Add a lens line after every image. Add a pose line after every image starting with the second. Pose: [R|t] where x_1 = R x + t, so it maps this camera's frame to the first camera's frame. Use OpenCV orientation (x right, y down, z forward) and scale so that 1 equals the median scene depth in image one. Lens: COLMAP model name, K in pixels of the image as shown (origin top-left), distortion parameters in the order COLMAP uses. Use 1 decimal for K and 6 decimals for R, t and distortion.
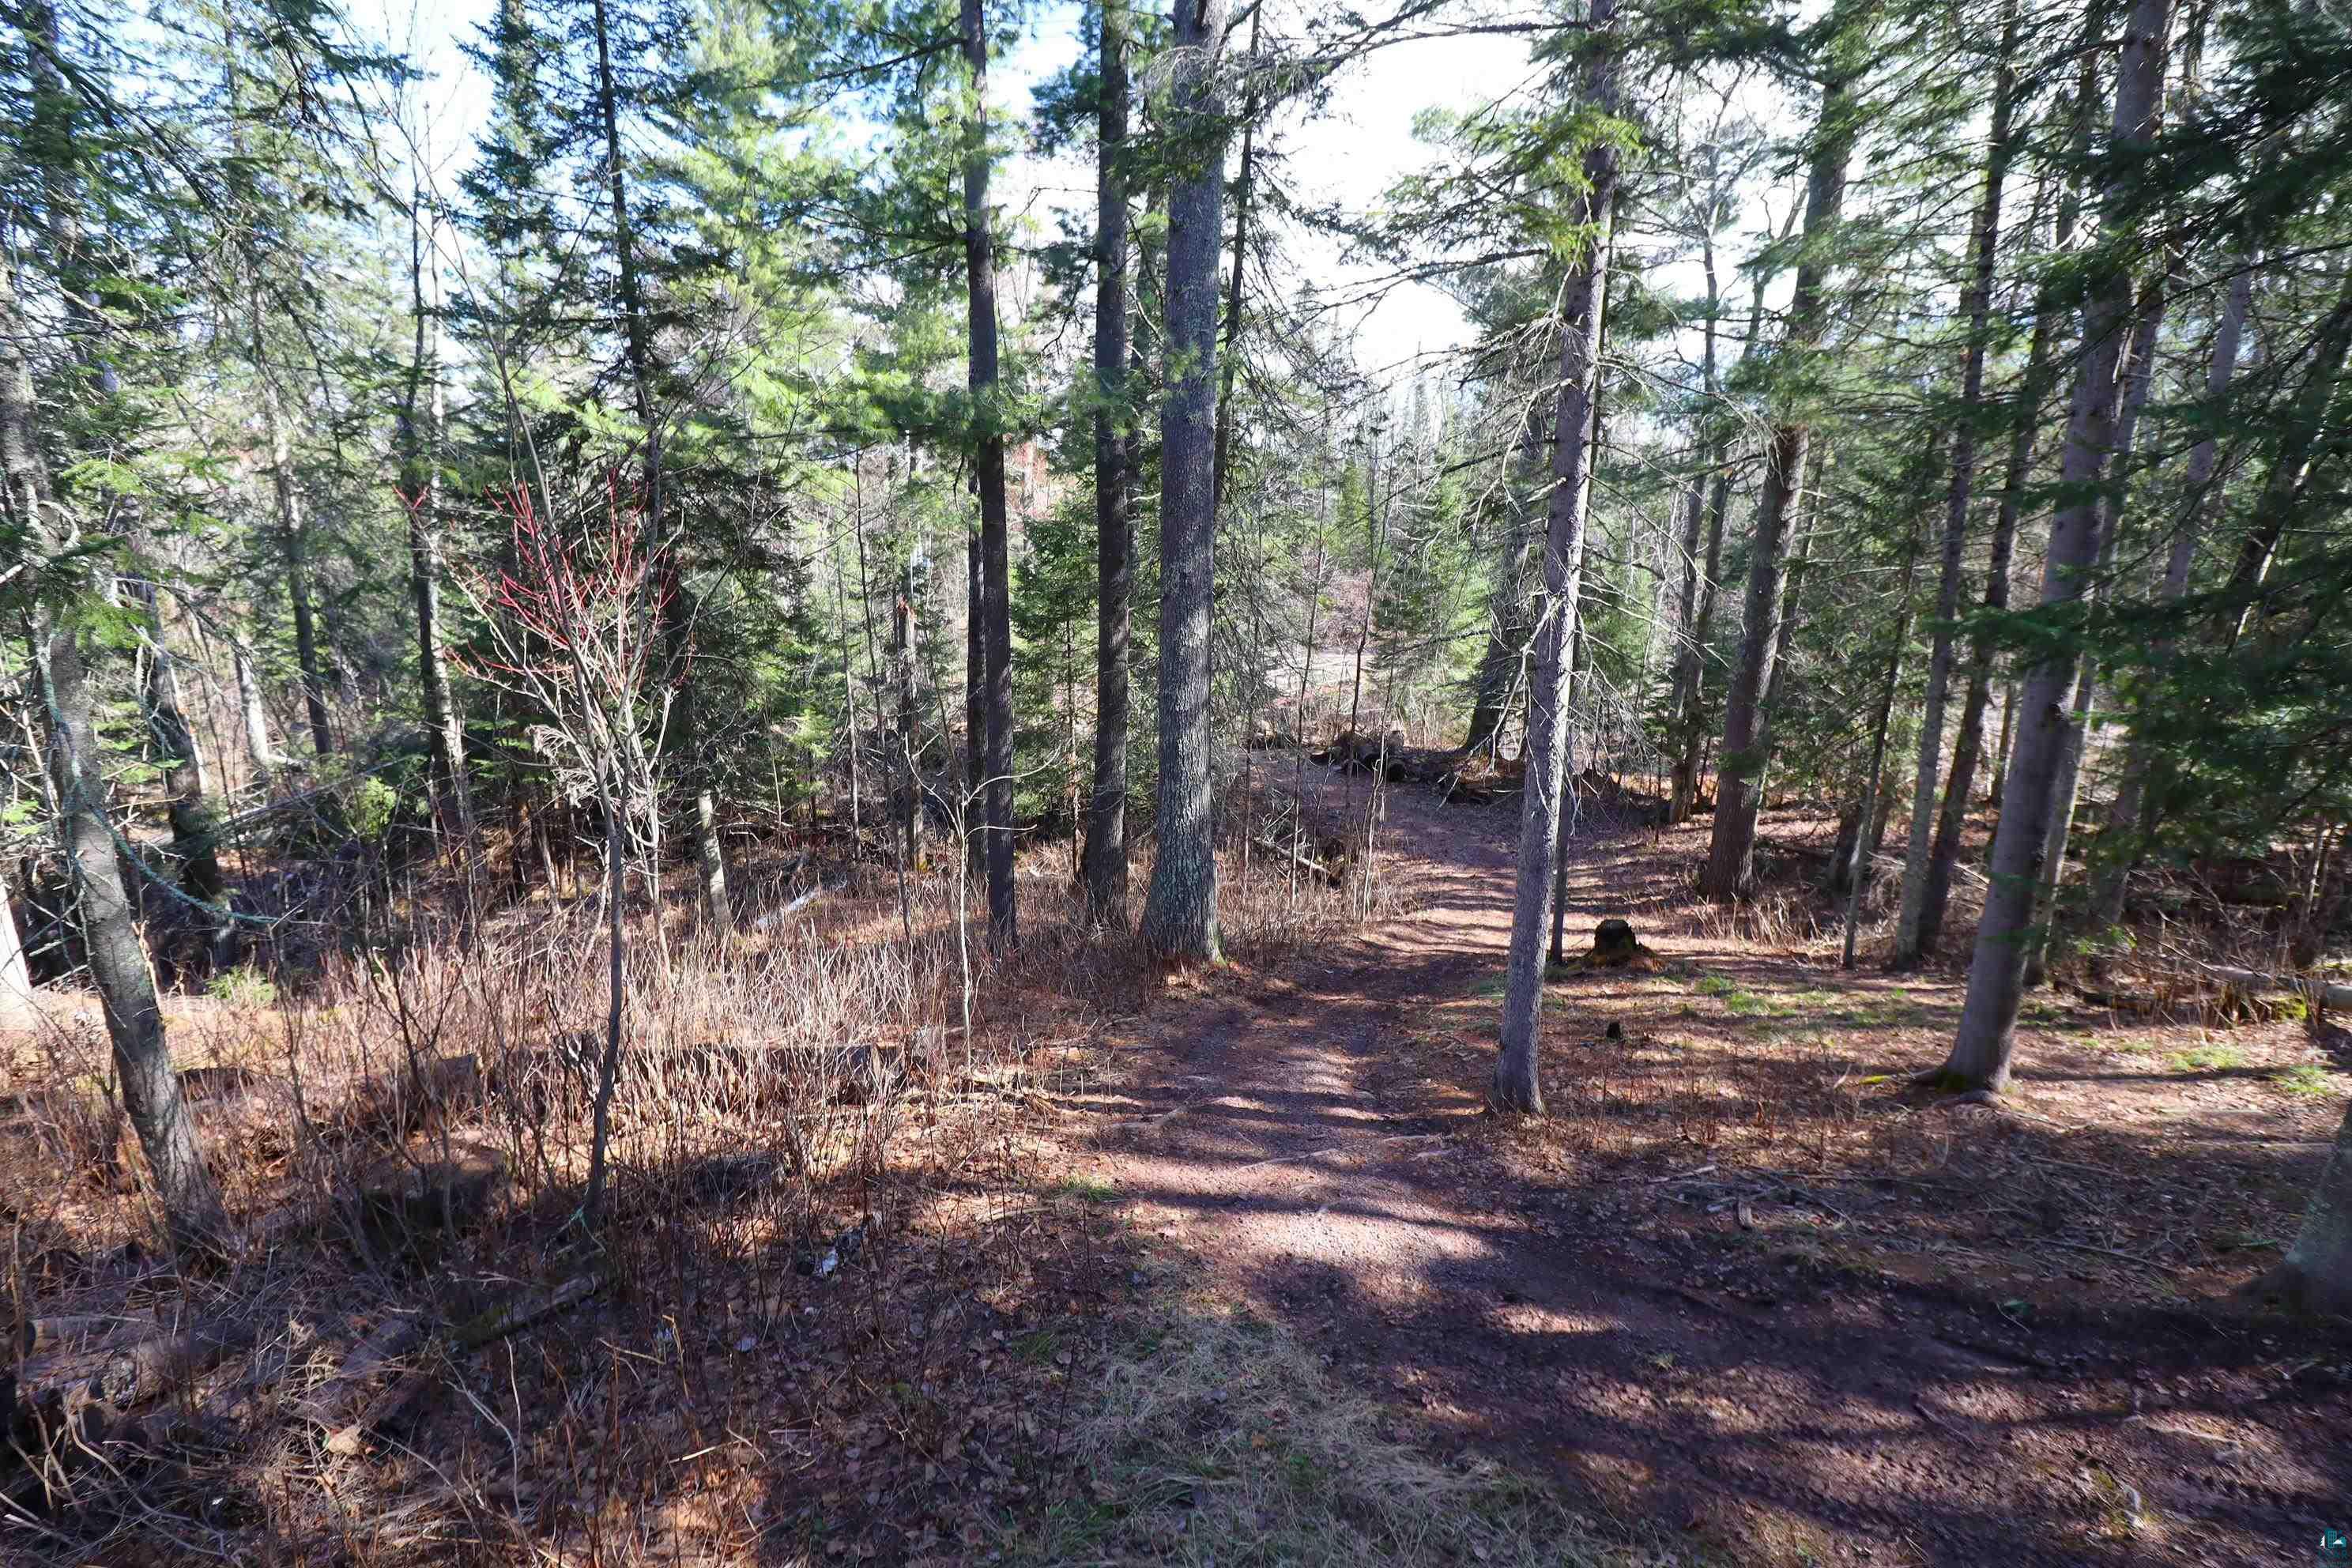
lens RADIAL K [[1106.6, 0, 1200.2], [0, 1106.6, 780.6], [0, 0, 1]] dist [-0.001269, -0.009133]
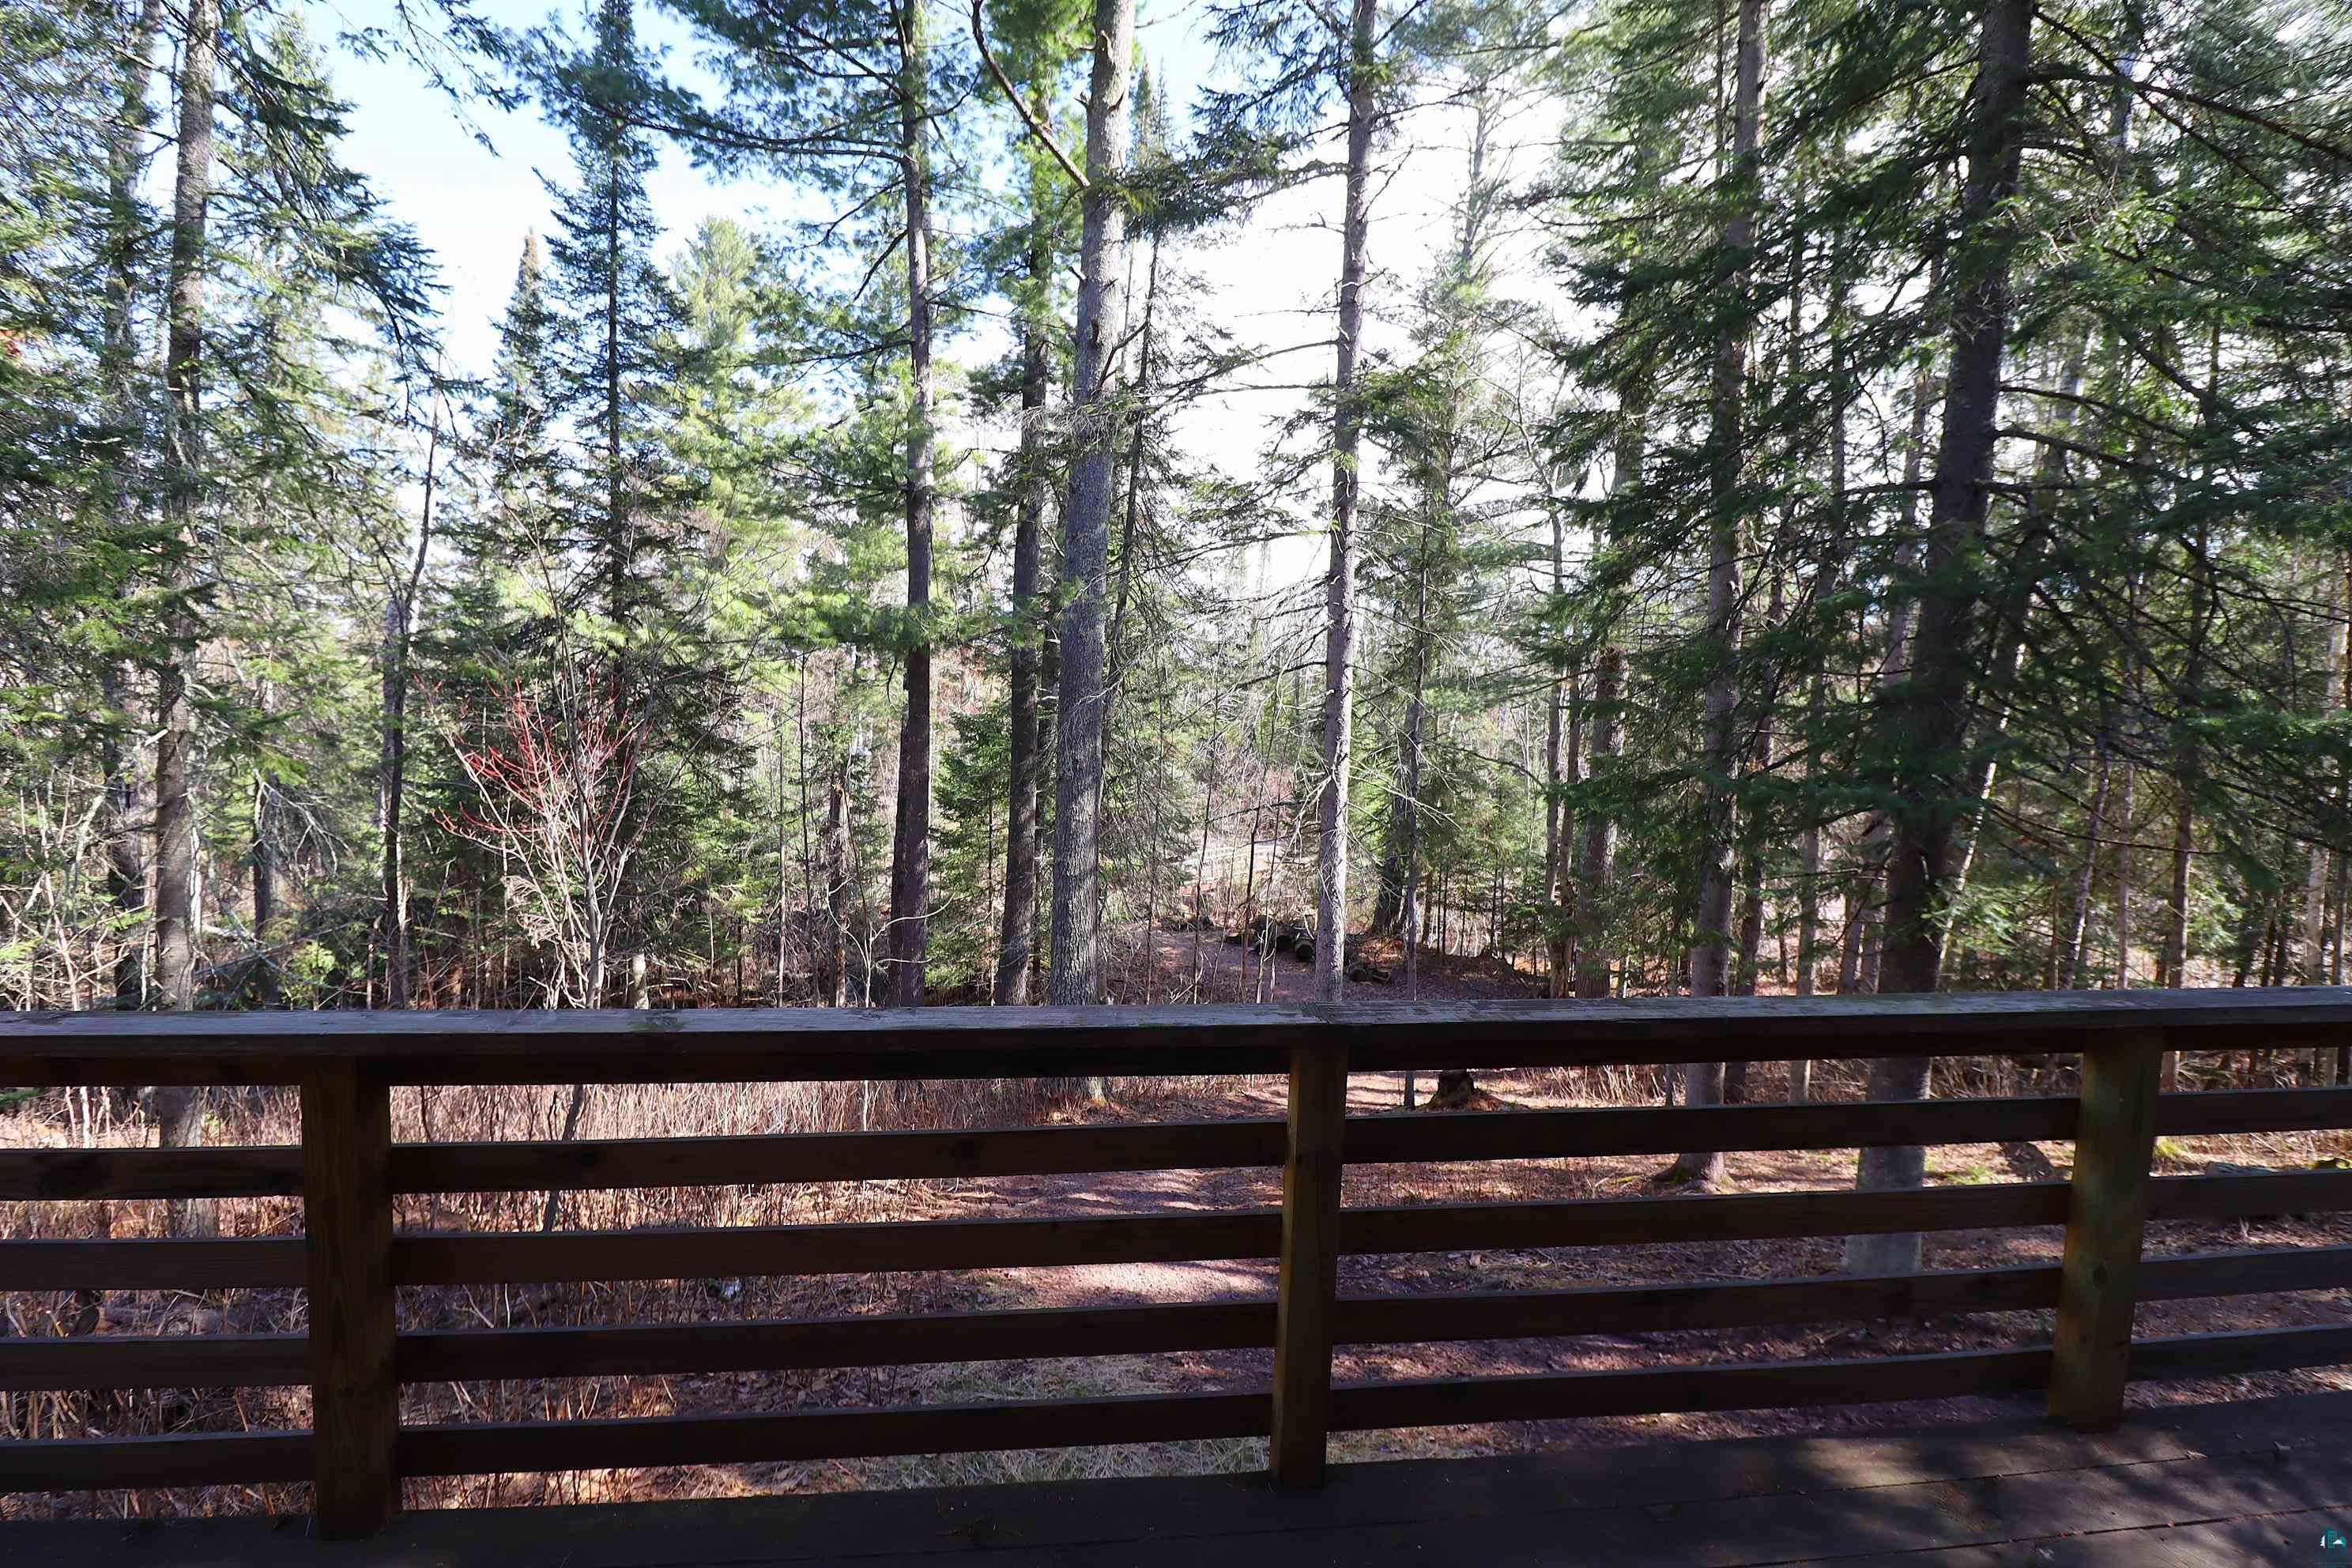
lens RADIAL K [[1183.9, 0, 1242.4], [0, 1183.9, 786.6], [0, 0, 1]] dist [-0.004087, -0.014299]
pose [[0.998018, 0.015291, 0.061046, 0.076621], [-0.004494, 0.984870, -0.173236, 0.053053], [-0.062771, 0.172618, 0.982987, -0.227914]]
